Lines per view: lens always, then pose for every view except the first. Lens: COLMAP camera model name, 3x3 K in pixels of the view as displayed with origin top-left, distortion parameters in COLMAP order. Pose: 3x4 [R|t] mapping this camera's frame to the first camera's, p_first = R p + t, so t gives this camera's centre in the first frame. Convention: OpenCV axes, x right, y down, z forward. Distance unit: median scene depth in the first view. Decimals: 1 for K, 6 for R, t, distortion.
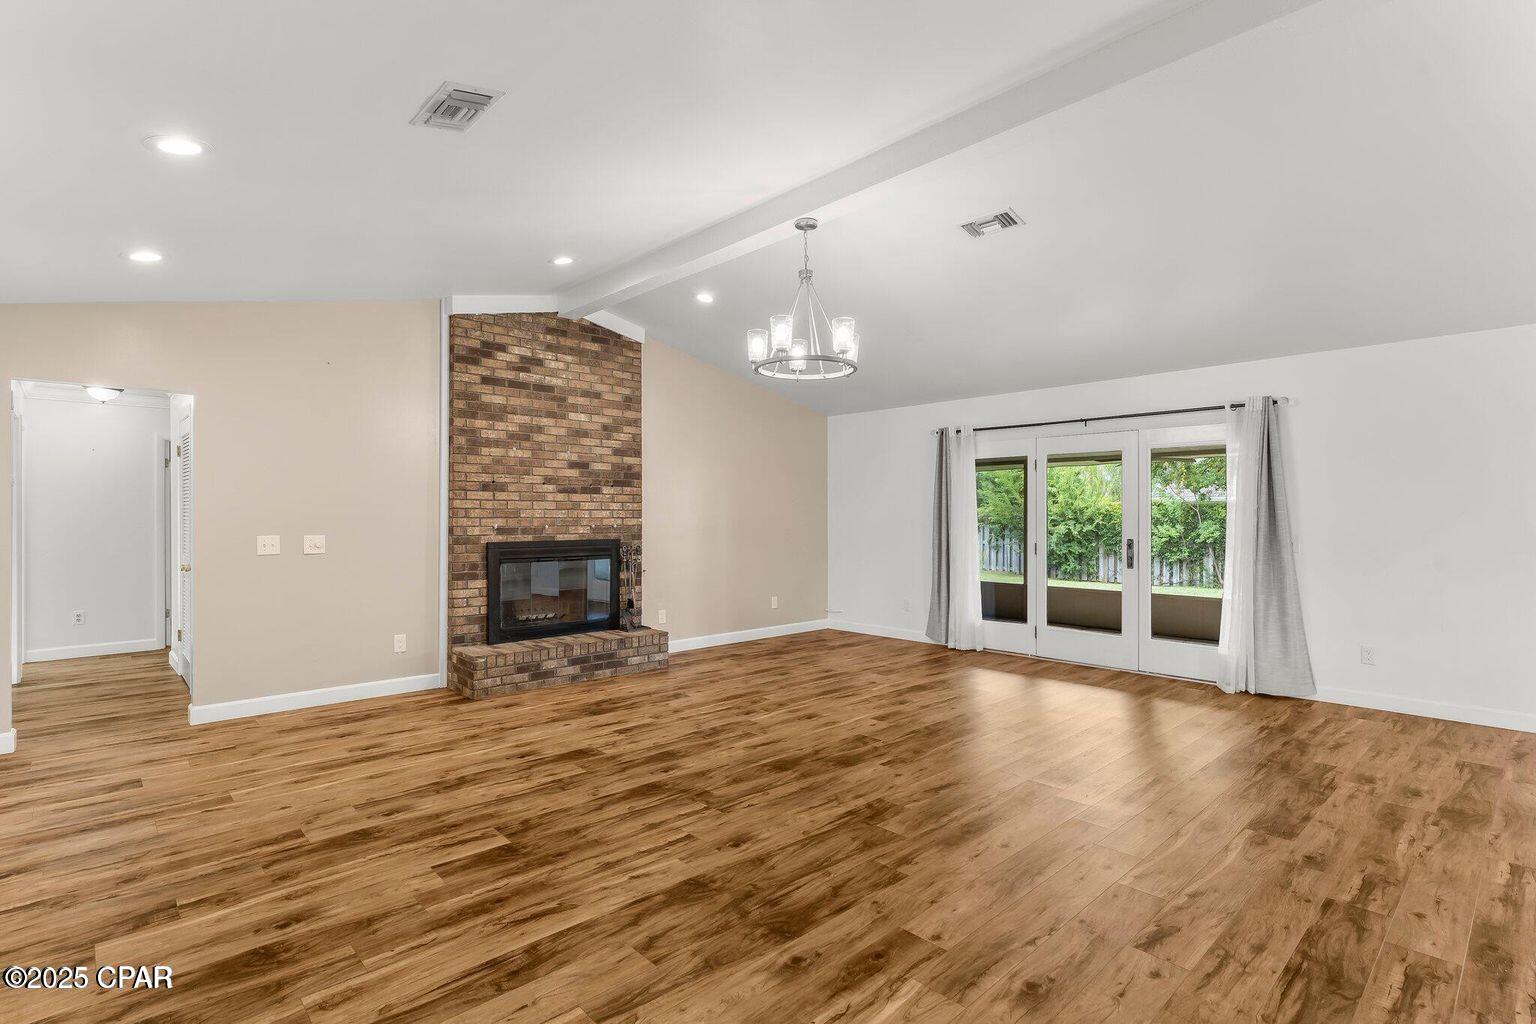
lens RADIAL K [[733.1, 0, 753.0], [0, 733.1, 513.1], [0, 0, 1]] dist [0.000751, 0.001926]
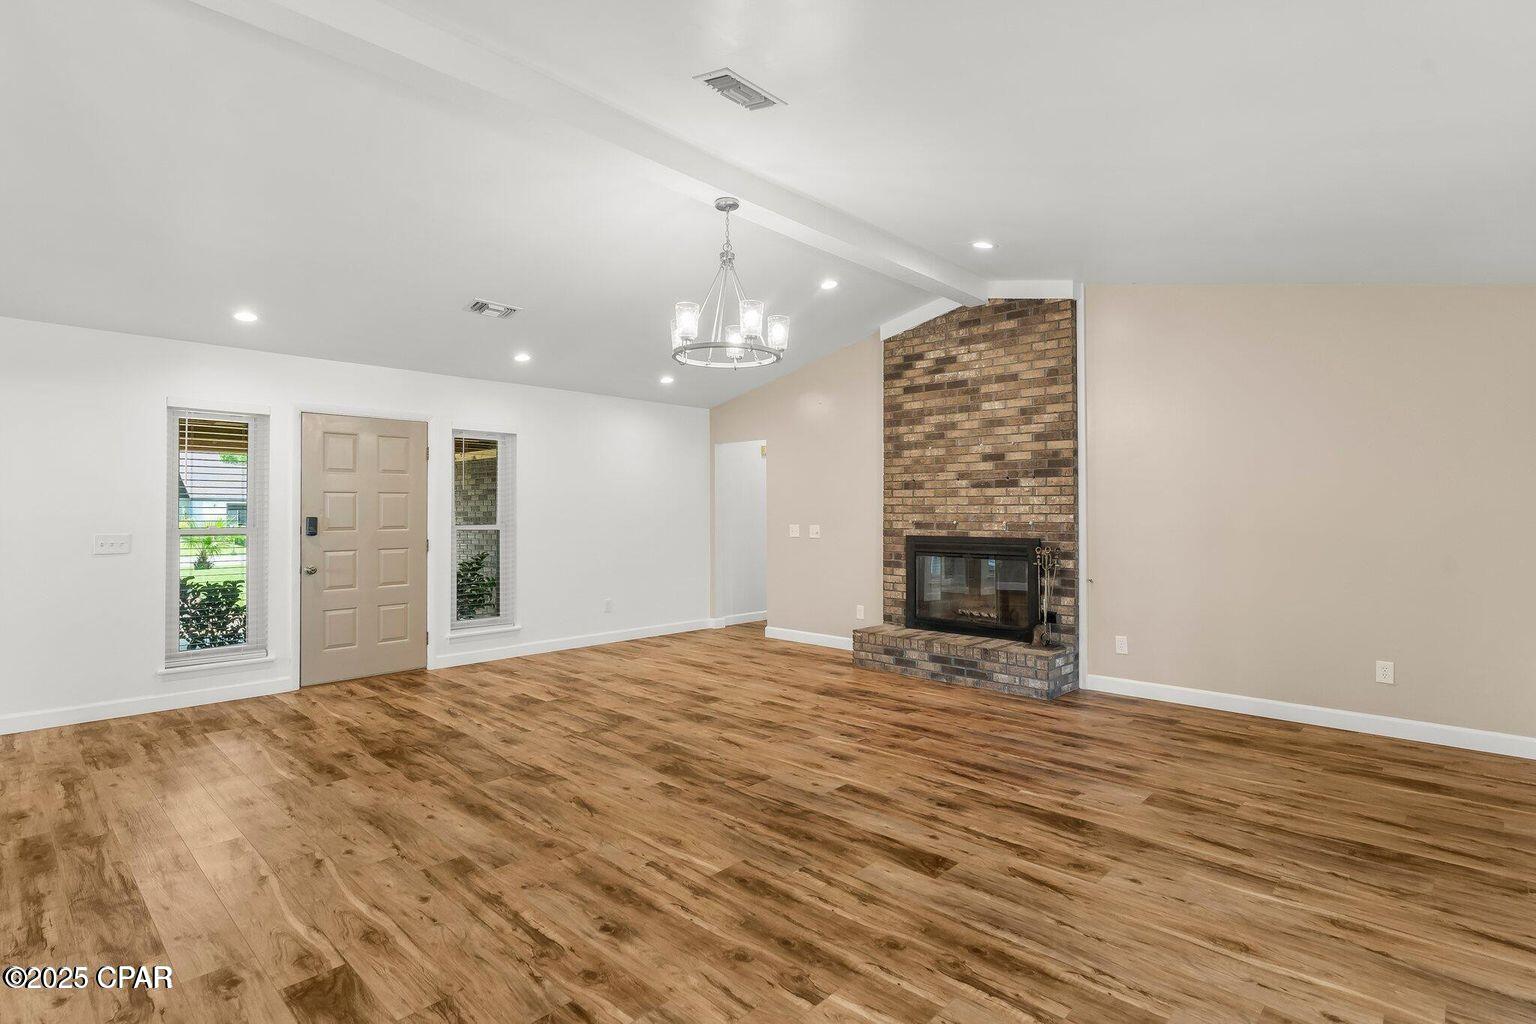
lens RADIAL K [[733.1, 0, 774.6], [0, 733.1, 509.6], [0, 0, 1]] dist [0.000751, 0.001926]
pose [[0.083684, -0.002743, -0.996489, 0.919501], [0.007230, 0.999972, -0.002145, 0.001826], [0.996466, -0.007026, 0.083701, 0.886513]]
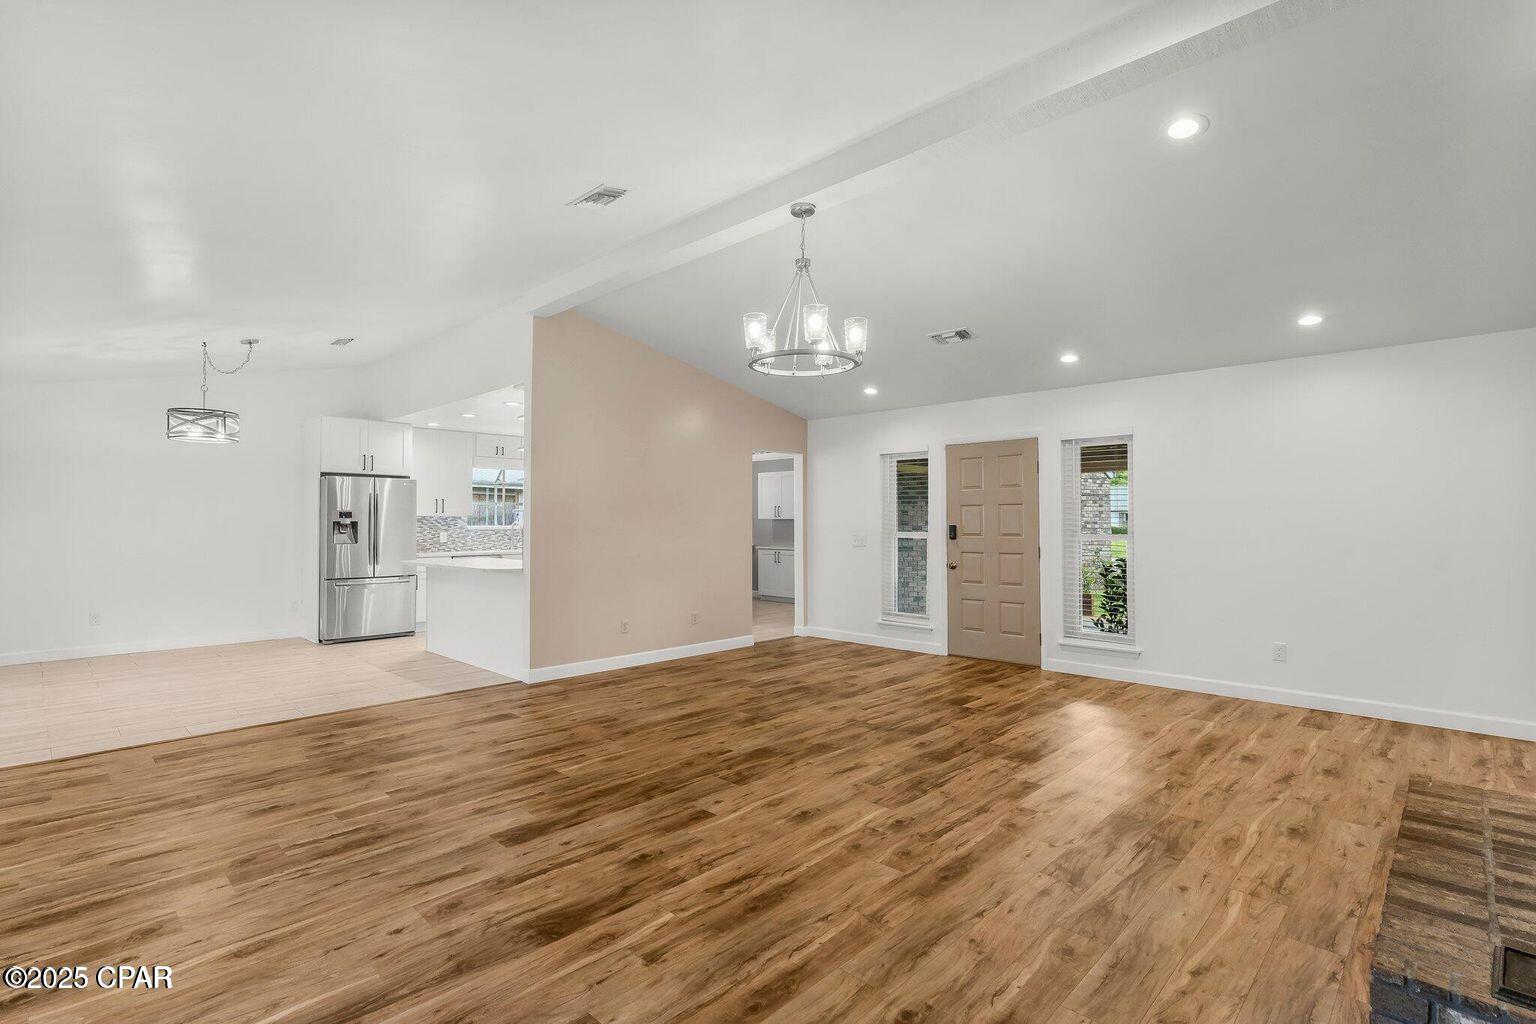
lens RADIAL K [[733.1, 0, 778.5], [0, 733.1, 512.3], [0, 0, 1]] dist [0.000751, 0.001926]
pose [[-0.996662, -0.000545, -0.081633, 0.161517], [0.001028, 0.999815, -0.019229, 0.009782], [0.081628, -0.019249, -0.996477, 1.735414]]
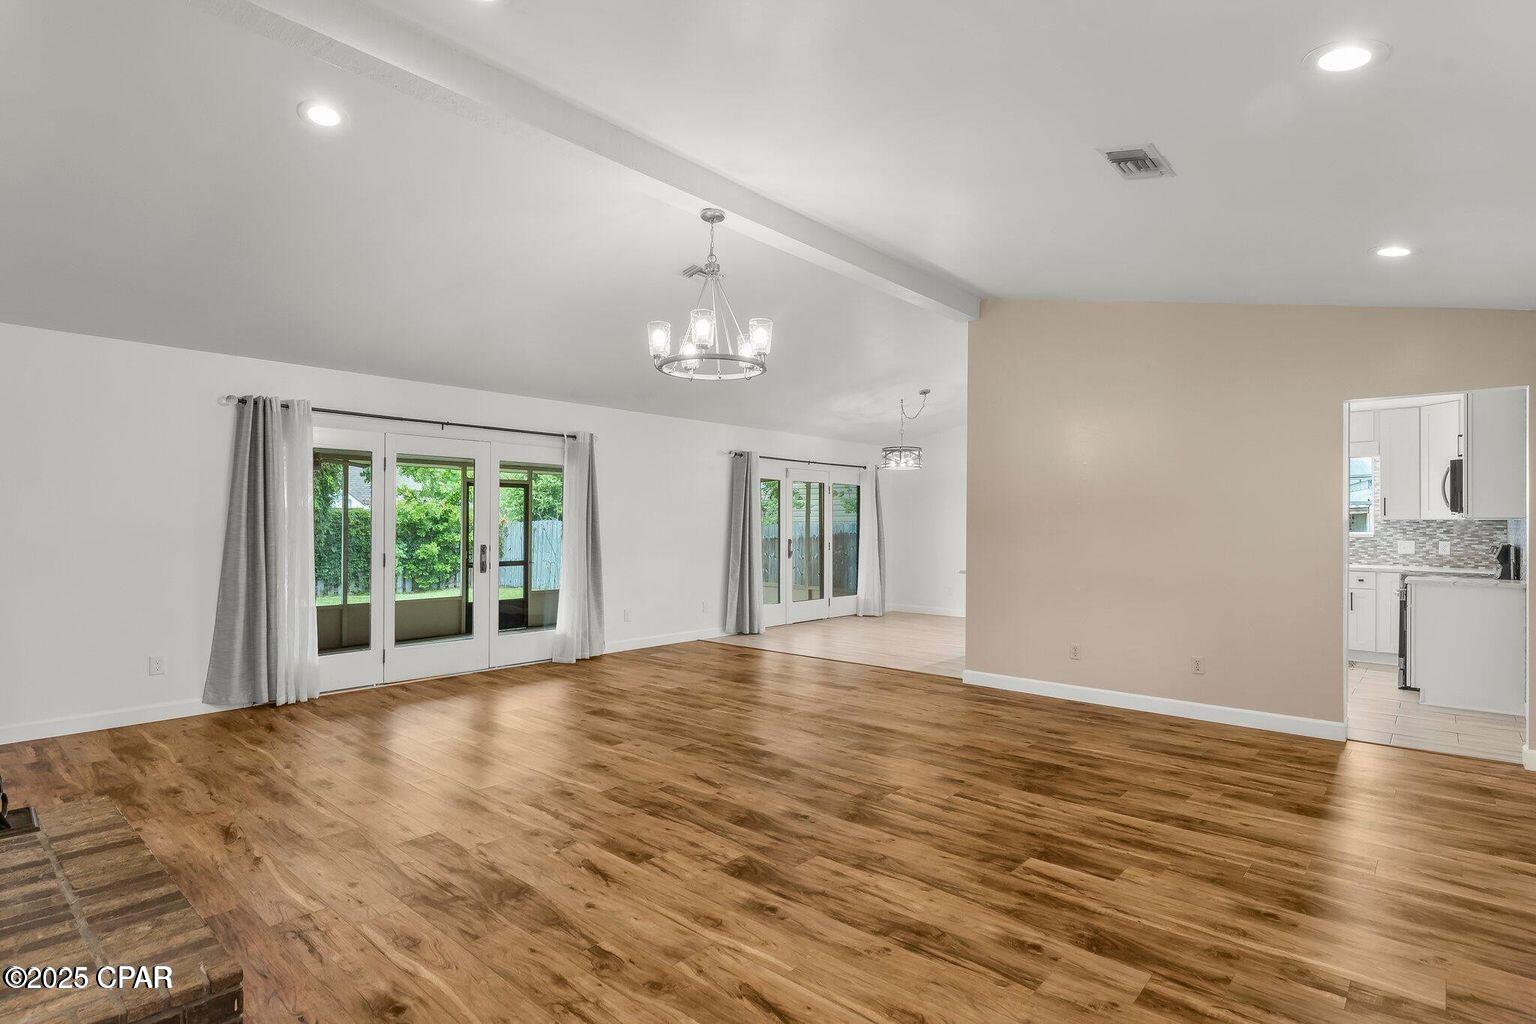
lens RADIAL K [[775.5, 0, 774.5], [0, 775.5, 525.6], [0, 0, 1]] dist [0.004822, 0.001037]
pose [[-0.109162, -0.002756, 0.994020, -0.844632], [-0.009664, 0.999952, 0.001711, 0.001929], [-0.993977, -0.009420, -0.109183, 0.927830]]
